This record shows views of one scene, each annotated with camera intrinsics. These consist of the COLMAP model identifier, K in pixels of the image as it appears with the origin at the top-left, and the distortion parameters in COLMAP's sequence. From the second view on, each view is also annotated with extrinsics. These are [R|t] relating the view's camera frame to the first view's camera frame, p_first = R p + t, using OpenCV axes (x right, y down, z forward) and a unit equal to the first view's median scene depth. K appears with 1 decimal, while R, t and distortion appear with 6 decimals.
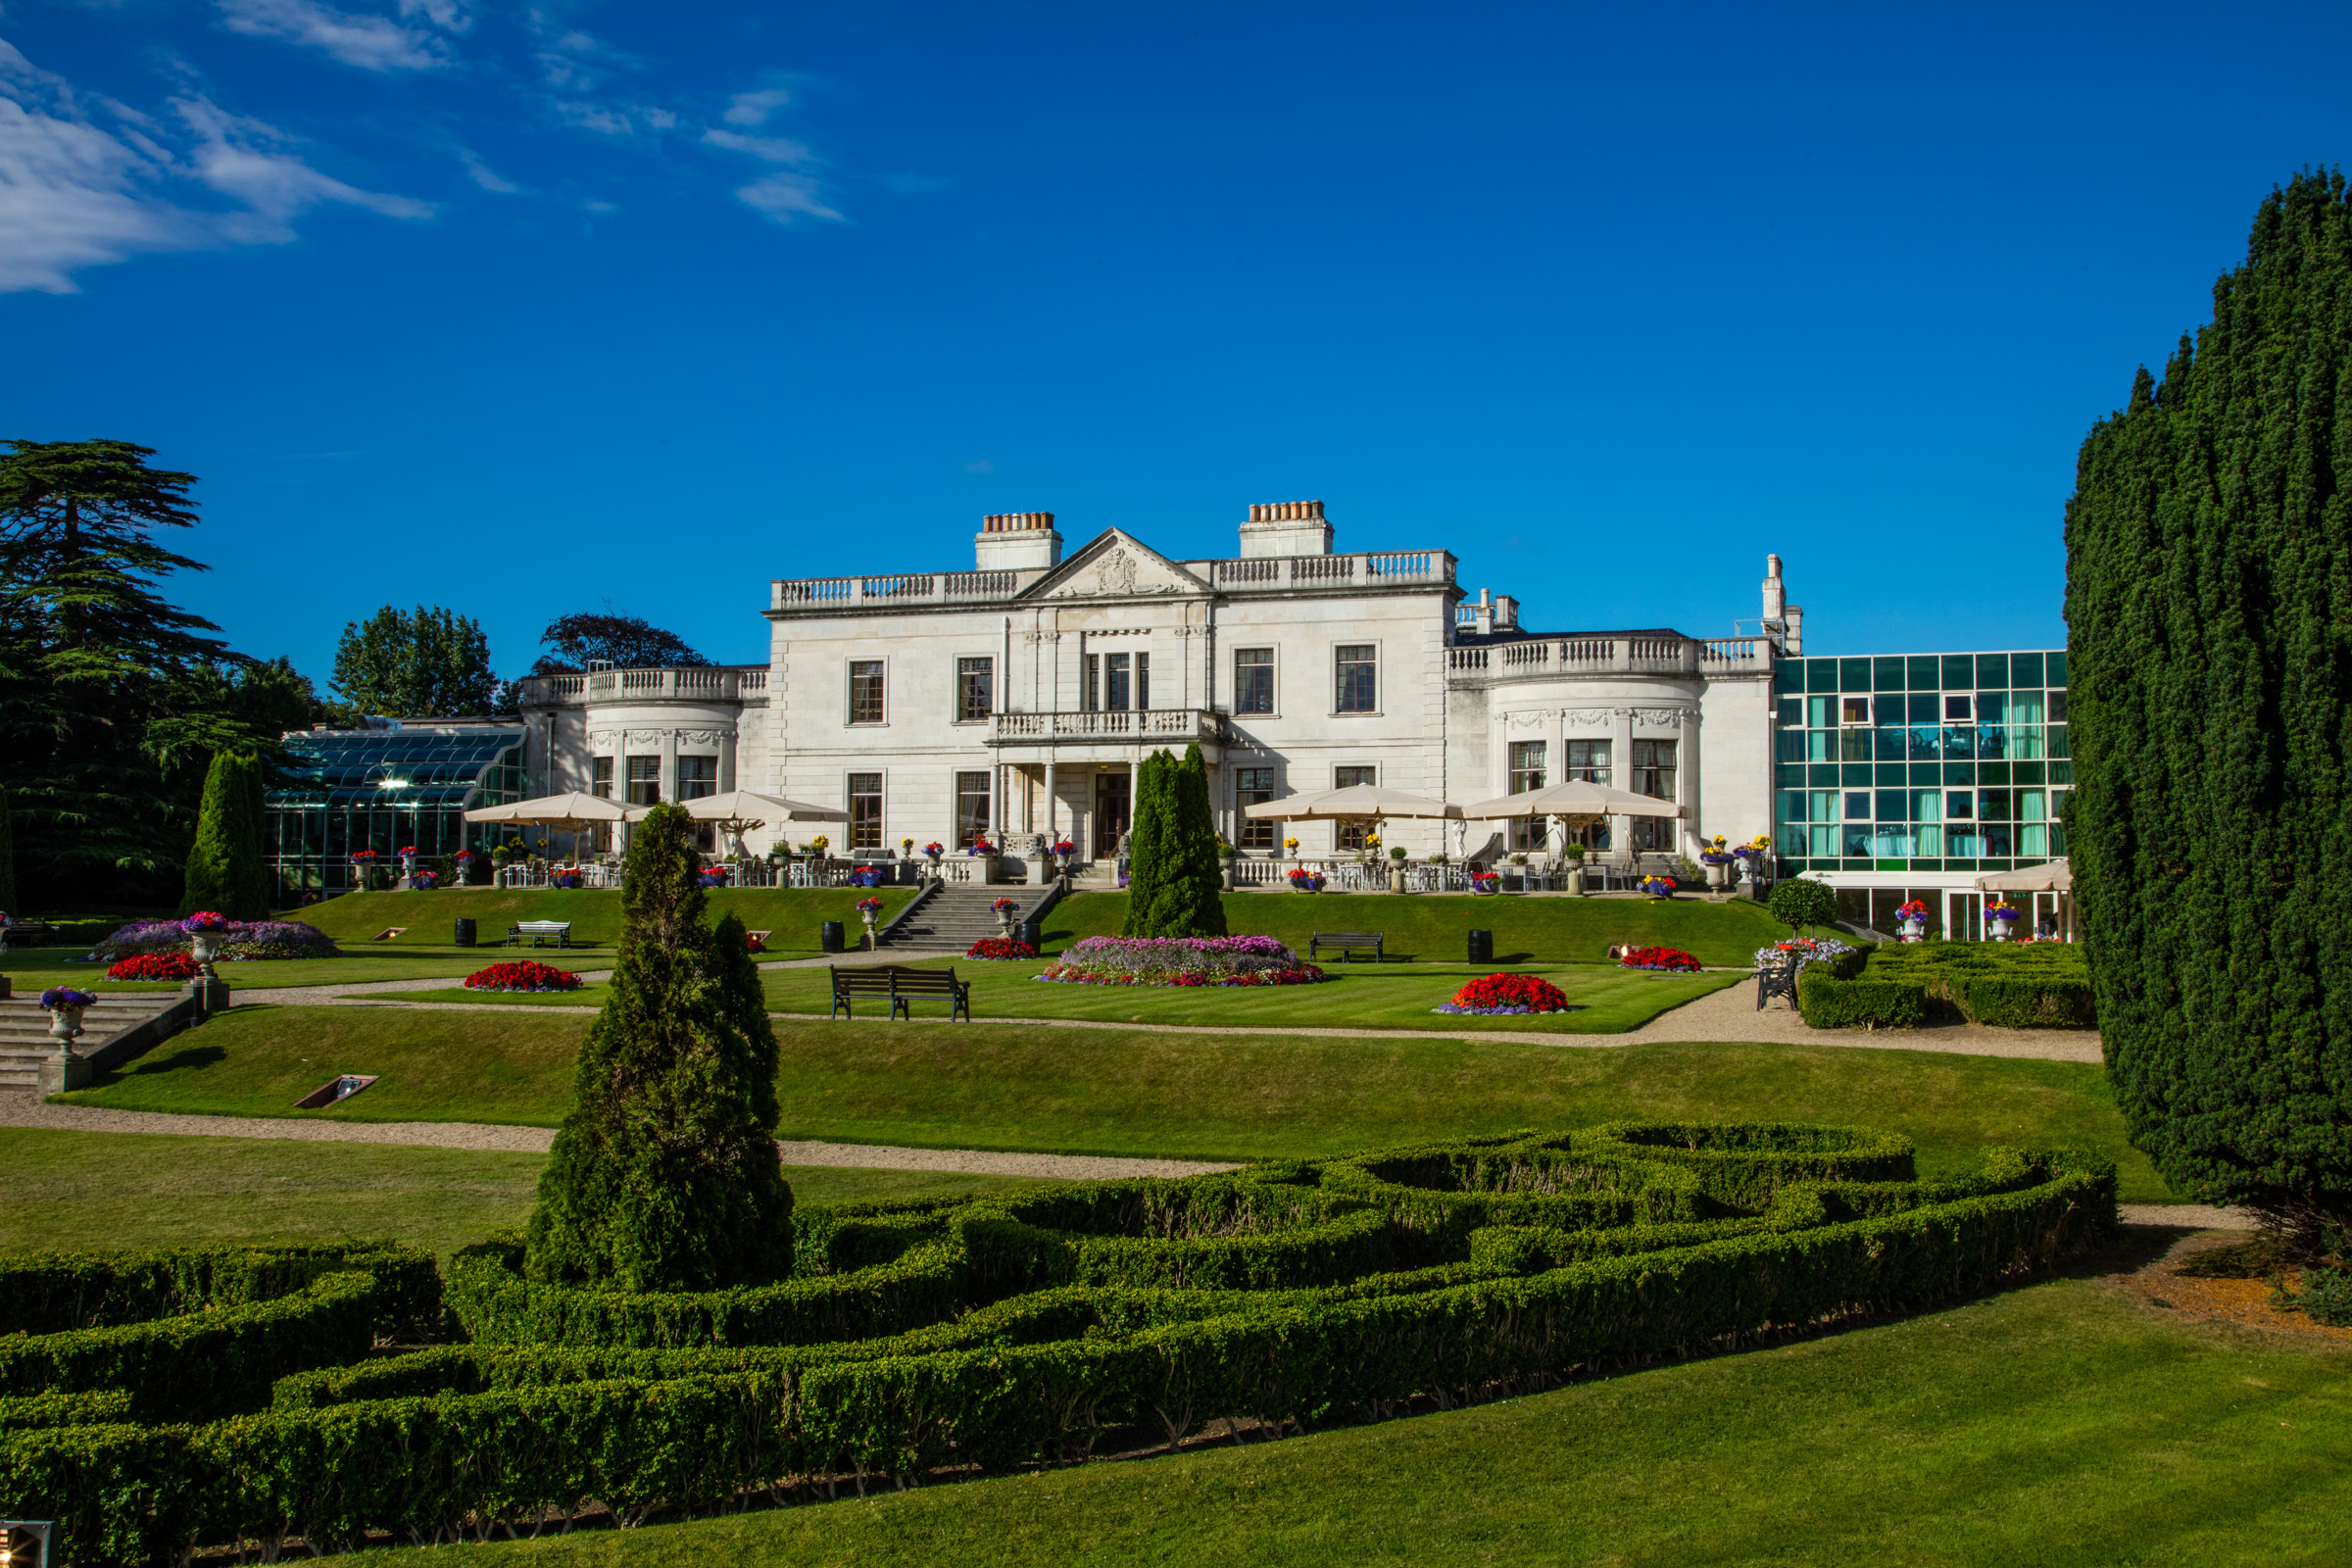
lens RADIAL K [[2165.7, 0, 1172.3], [0, 2165.7, 782.6], [0, 0, 1]] dist [0.089408, 0.000000]
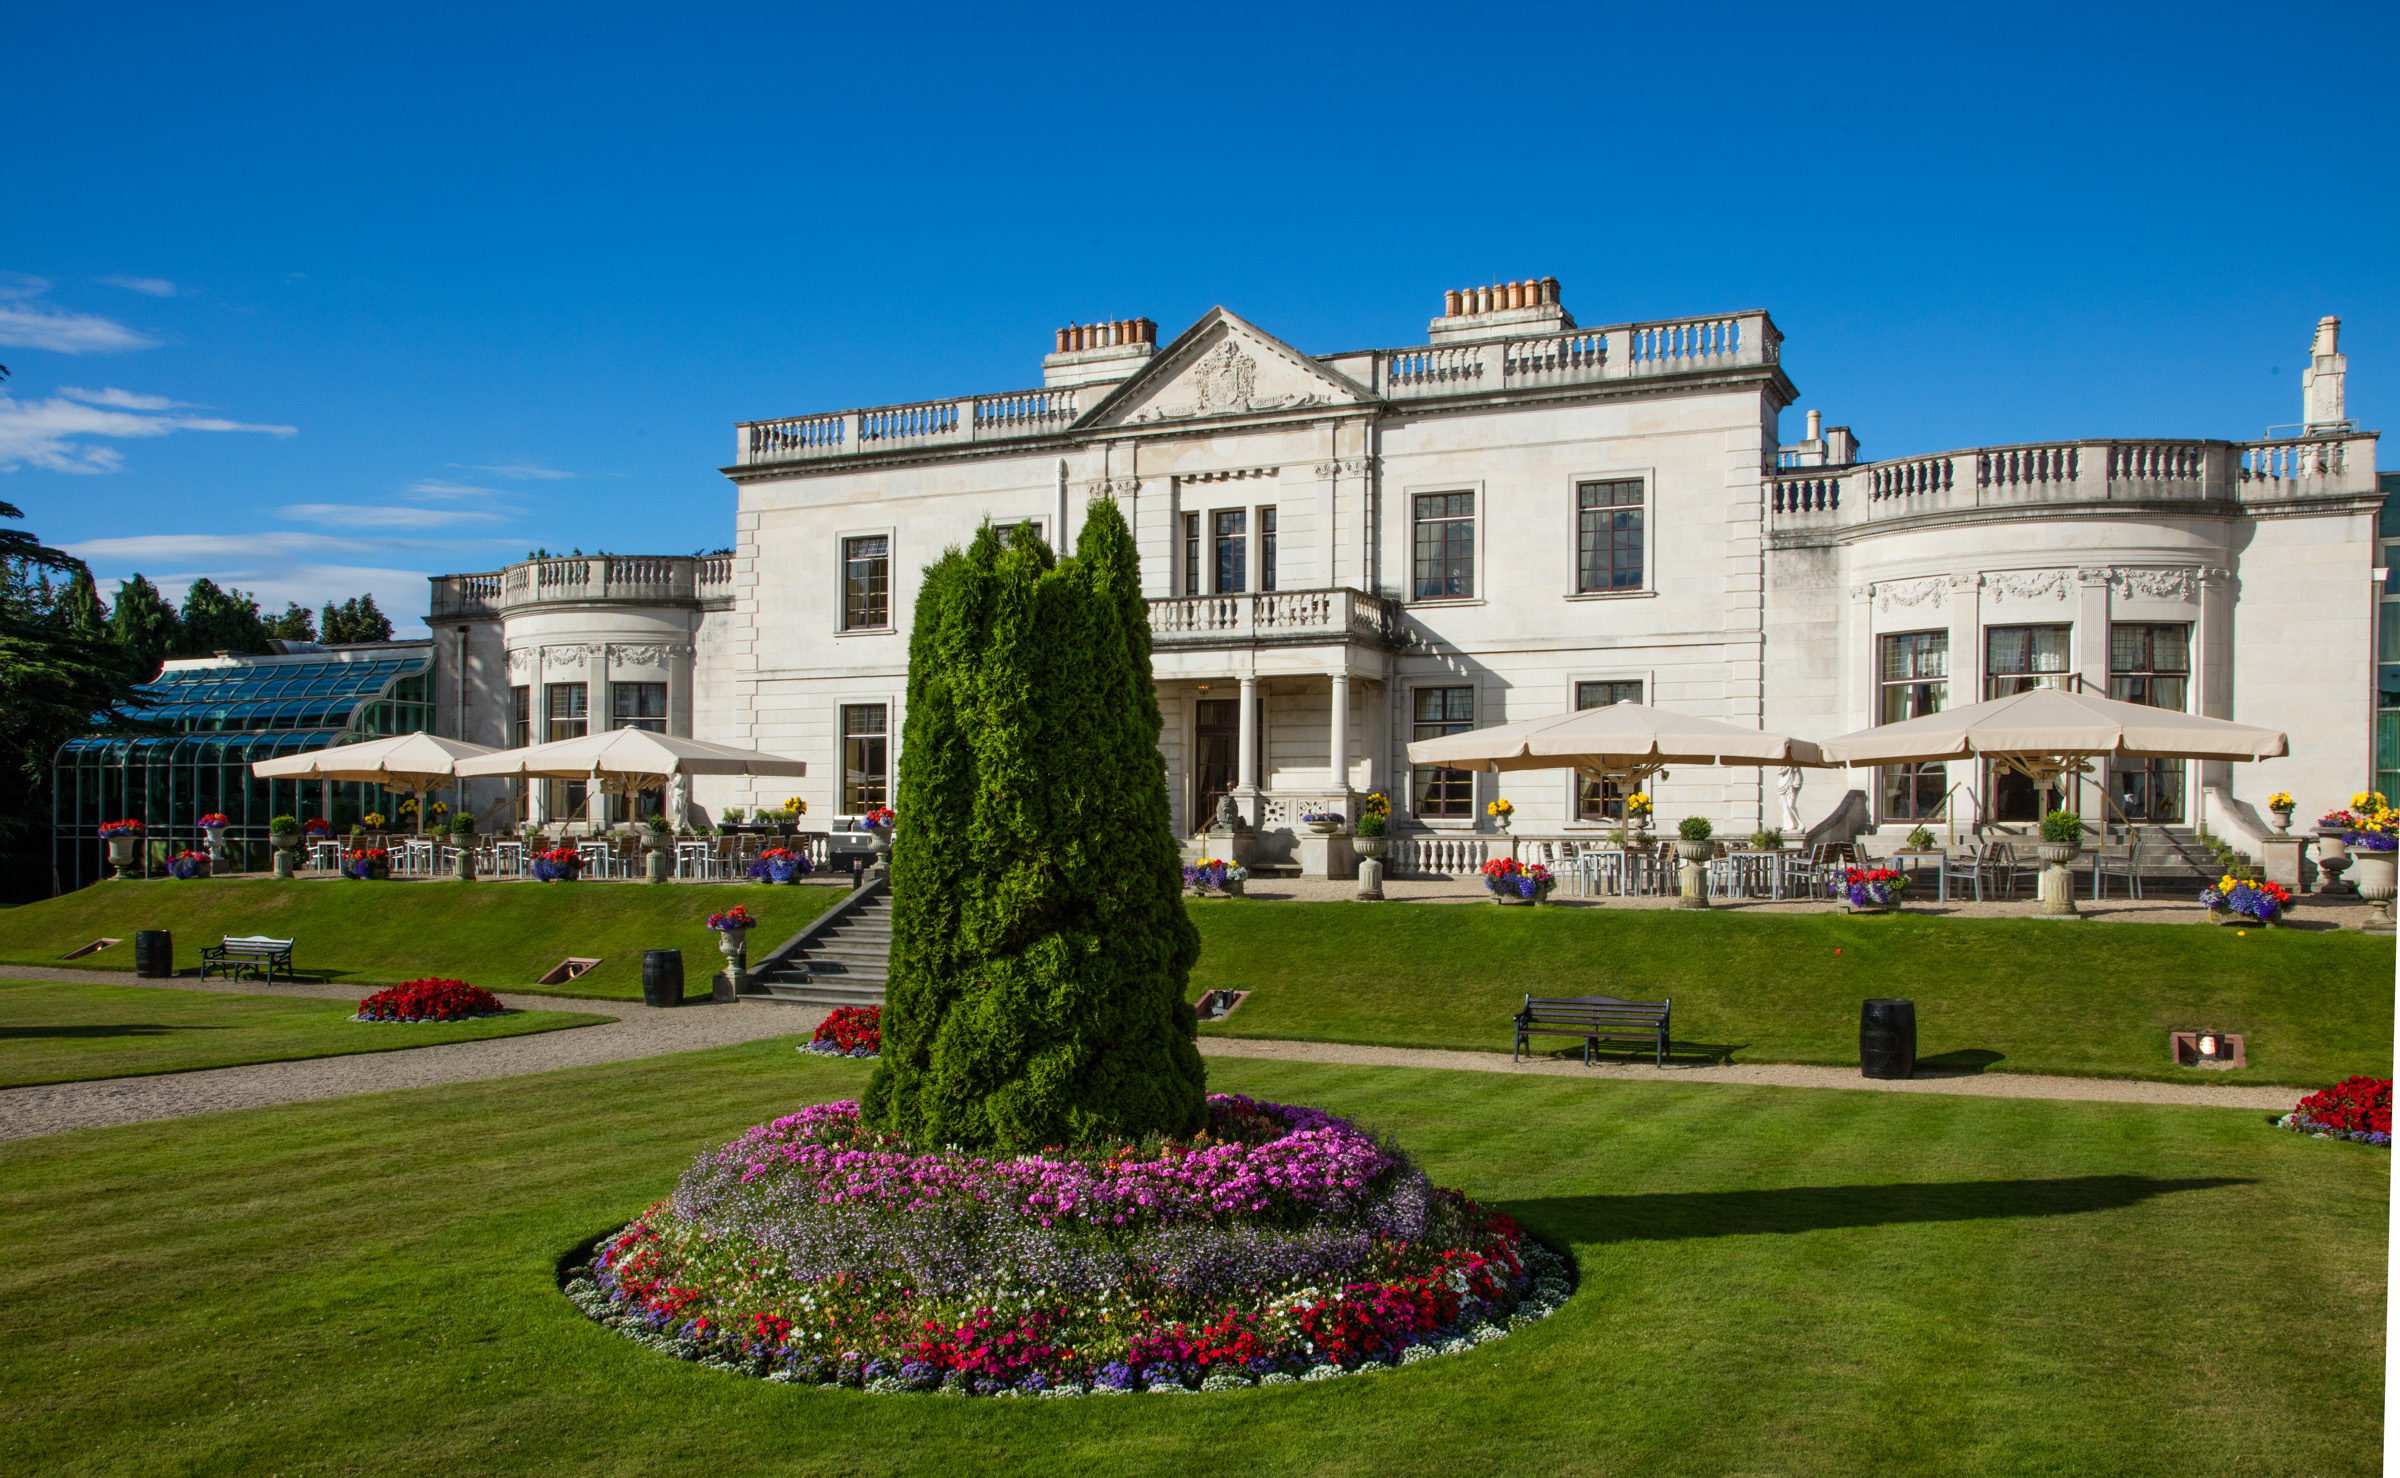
lens RADIAL K [[2038.8, 0, 1165.5], [0, 2038.8, 874.3], [0, 0, 1]] dist [-0.015567, 0.018481]
pose [[0.992152, 0.002355, -0.125018, 0.032679], [0.005536, 0.998015, 0.062735, 0.010009], [0.124917, -0.062935, 0.990169, 0.415379]]
